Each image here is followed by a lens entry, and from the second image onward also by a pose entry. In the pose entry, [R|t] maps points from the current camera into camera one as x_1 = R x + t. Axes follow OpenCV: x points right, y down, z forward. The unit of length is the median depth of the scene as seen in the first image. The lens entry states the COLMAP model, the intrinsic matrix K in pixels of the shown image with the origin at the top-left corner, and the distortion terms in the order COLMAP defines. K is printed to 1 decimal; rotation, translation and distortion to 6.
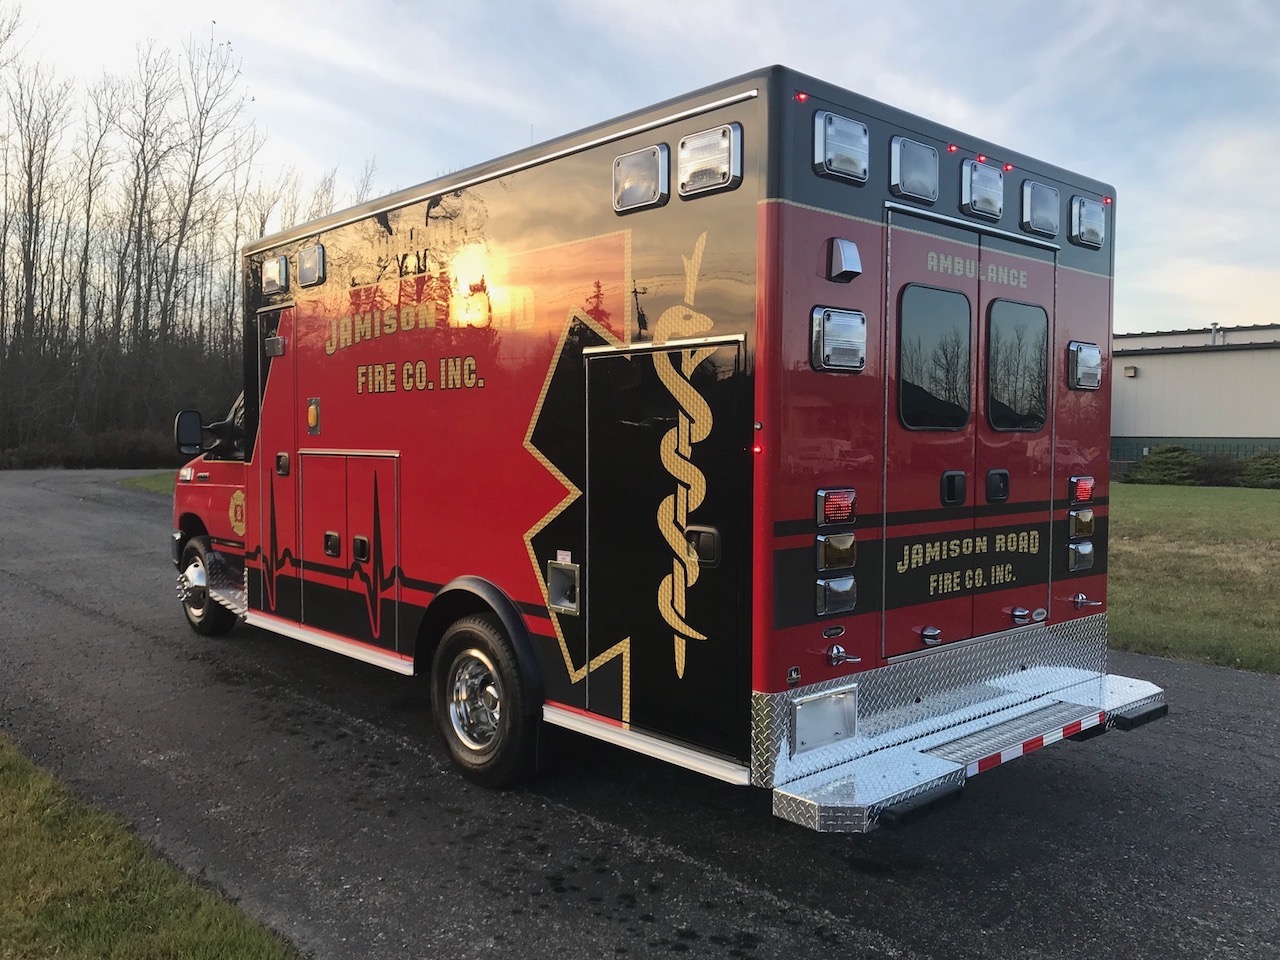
lens RADIAL K [[1039.8, 0, 640.0], [0, 1039.8, 480.0], [0, 0, 1]] dist [0.152035, -0.385572]
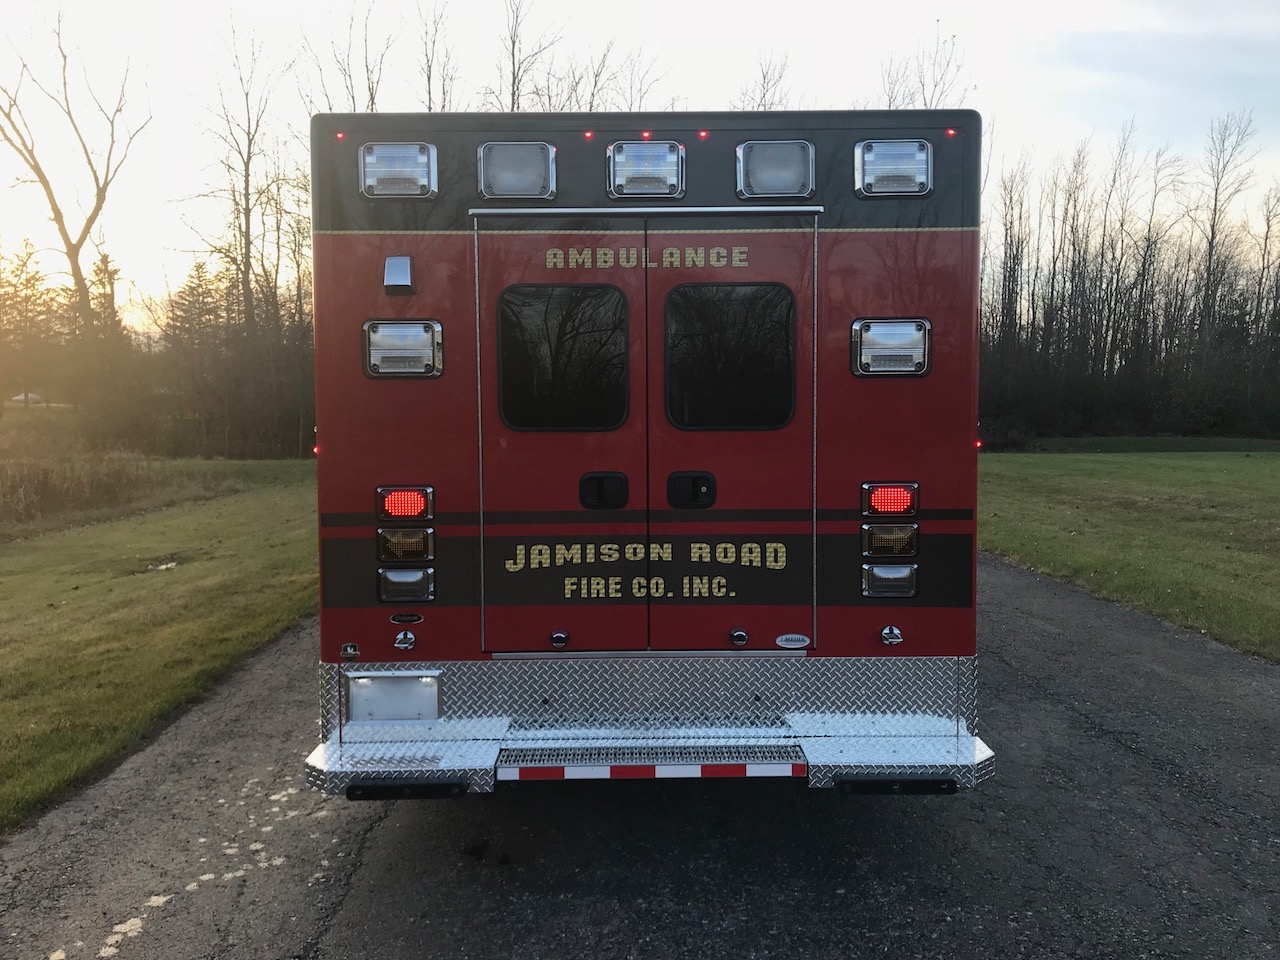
lens RADIAL K [[1039.8, 0, 640.0], [0, 1039.8, 480.0], [0, 0, 1]] dist [0.152035, -0.385572]
pose [[0.744751, 0.028078, -0.666751, 0.955414], [-0.018028, 0.999596, 0.021957, -0.022865], [0.667099, -0.004332, 0.744957, 0.312796]]
